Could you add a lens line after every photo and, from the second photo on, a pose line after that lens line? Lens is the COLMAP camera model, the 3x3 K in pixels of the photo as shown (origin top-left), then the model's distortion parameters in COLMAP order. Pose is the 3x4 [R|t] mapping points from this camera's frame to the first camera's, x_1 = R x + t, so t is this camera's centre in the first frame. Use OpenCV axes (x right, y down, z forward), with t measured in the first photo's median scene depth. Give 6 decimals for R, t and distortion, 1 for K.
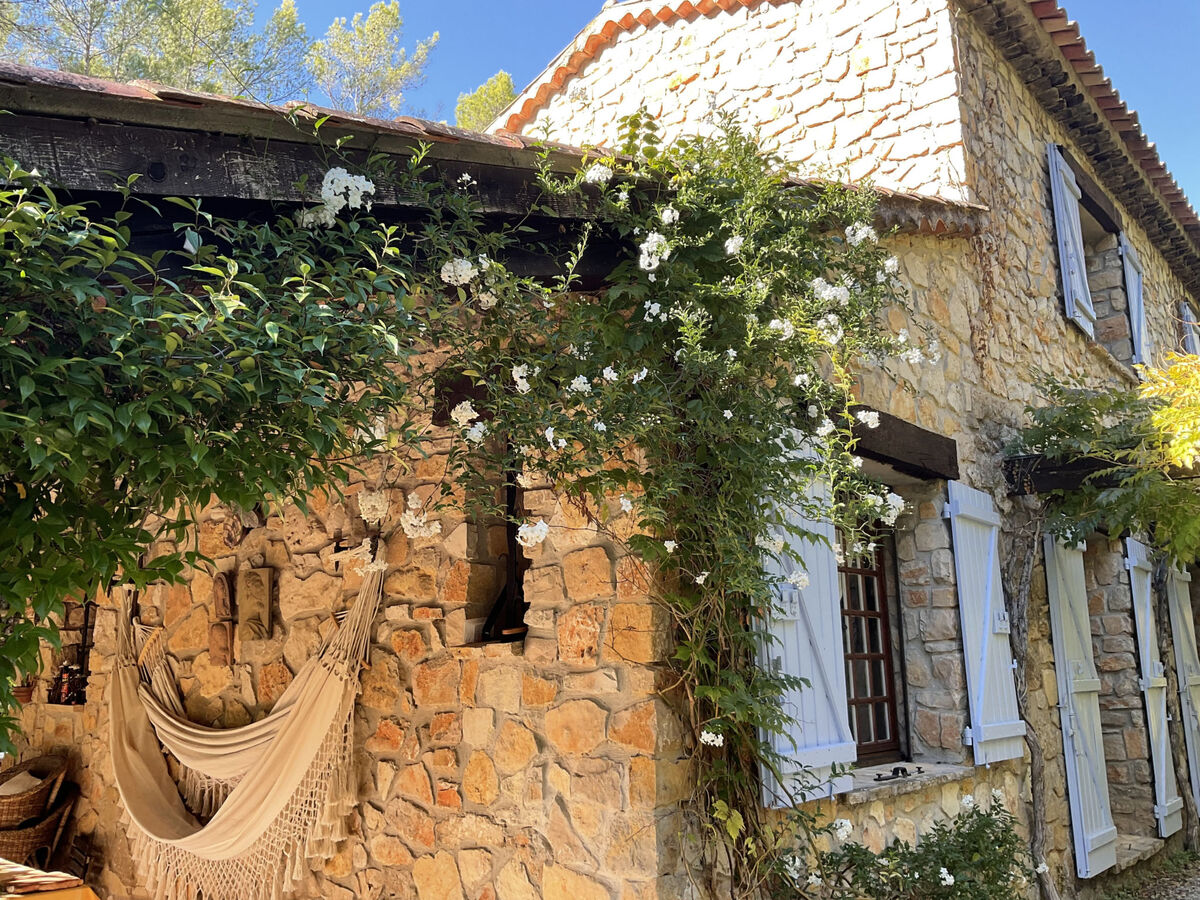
lens RADIAL K [[1005.8, 0, 600.0], [0, 1005.8, 450.0], [0, 0, 1]] dist [0.051015, -0.084360]
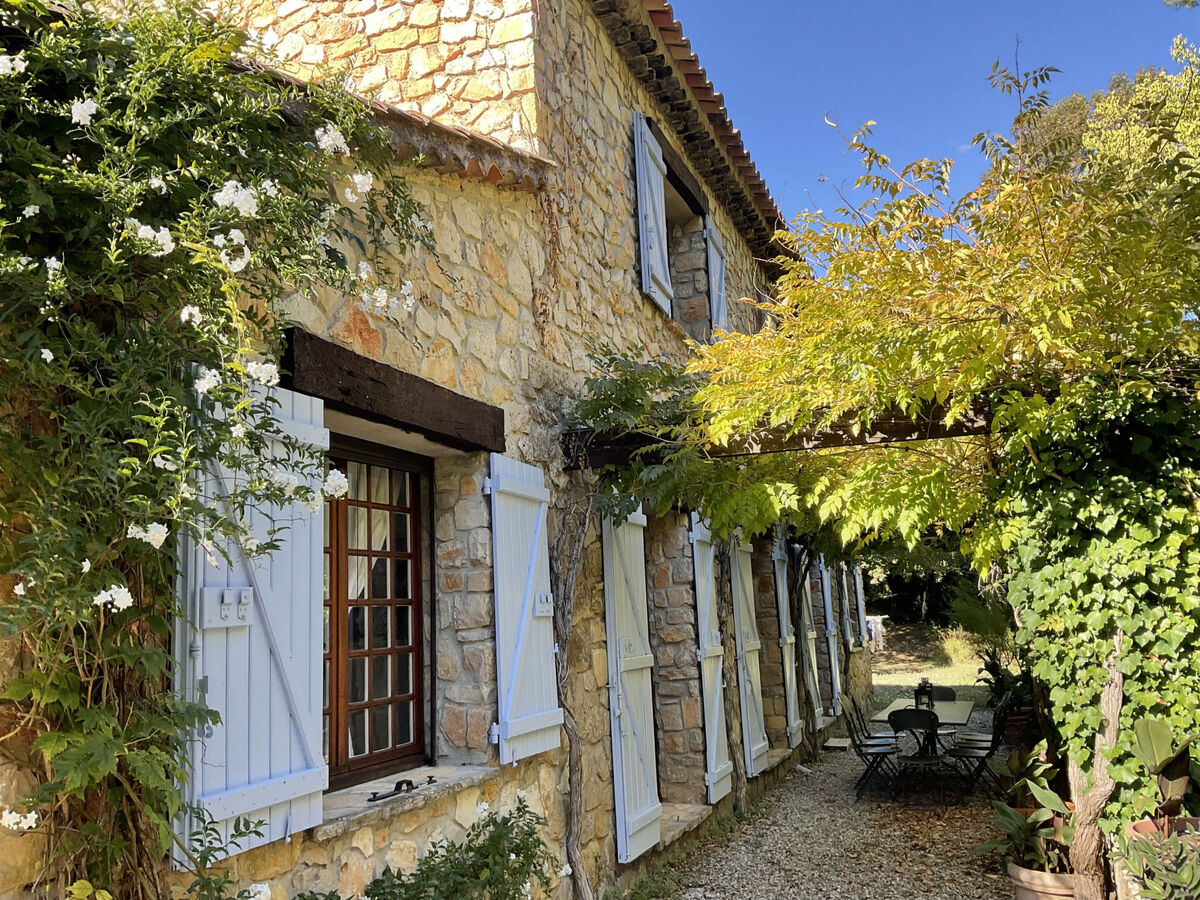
lens RADIAL K [[972.0, 0, 600.0], [0, 972.0, 450.0], [0, 0, 1]] dist [0.135609, -0.244740]
pose [[0.946351, 0.024363, 0.322221, 0.133692], [-0.034966, 0.999019, 0.027159, -0.000092], [-0.321243, -0.036969, 0.946275, 0.116099]]
